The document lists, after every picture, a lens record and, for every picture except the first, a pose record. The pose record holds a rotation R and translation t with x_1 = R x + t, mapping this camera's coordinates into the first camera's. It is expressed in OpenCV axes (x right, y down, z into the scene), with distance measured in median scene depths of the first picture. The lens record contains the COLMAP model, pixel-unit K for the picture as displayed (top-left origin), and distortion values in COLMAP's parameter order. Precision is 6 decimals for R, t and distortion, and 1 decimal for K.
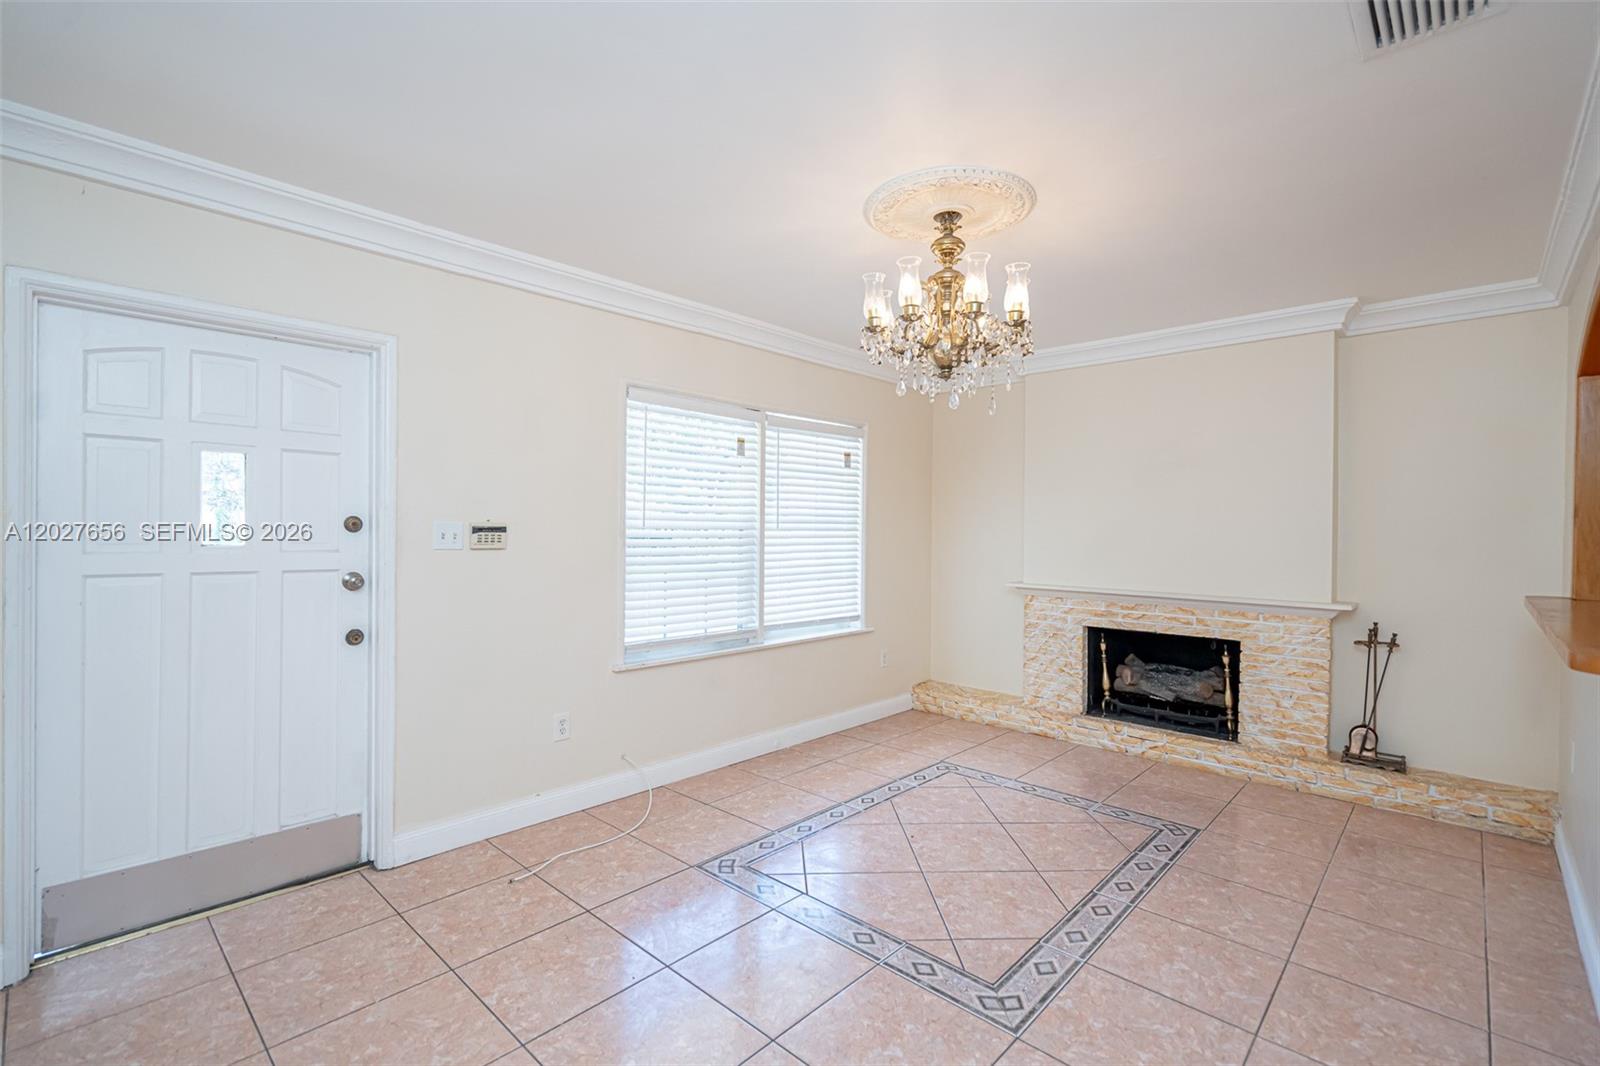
lens RADIAL K [[723.6, 0, 800.0], [0, 723.6, 533.0], [0, 0, 1]] dist [-0.001182, -0.000137]
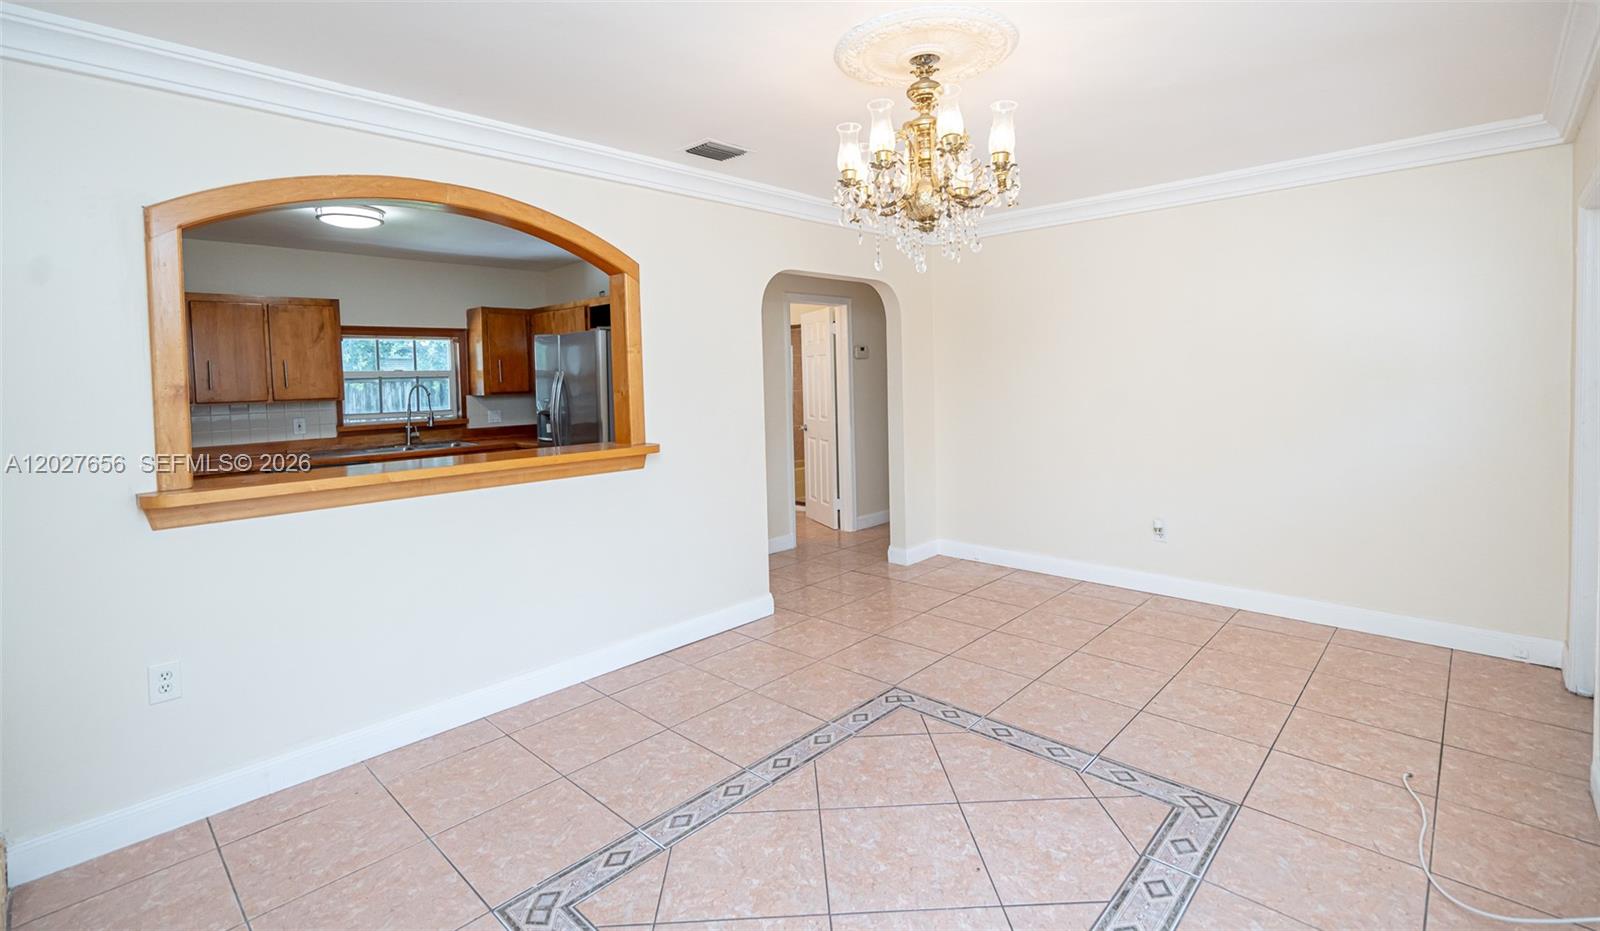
lens RADIAL K [[721.2, 0, 800.0], [0, 721.2, 465.5], [0, 0, 1]] dist [-0.002205, -0.000271]
pose [[-0.999873, 0.013123, 0.009029, 0.391412], [0.014202, 0.991115, 0.132250, -0.038098], [-0.007213, 0.132362, -0.991175, 2.048476]]
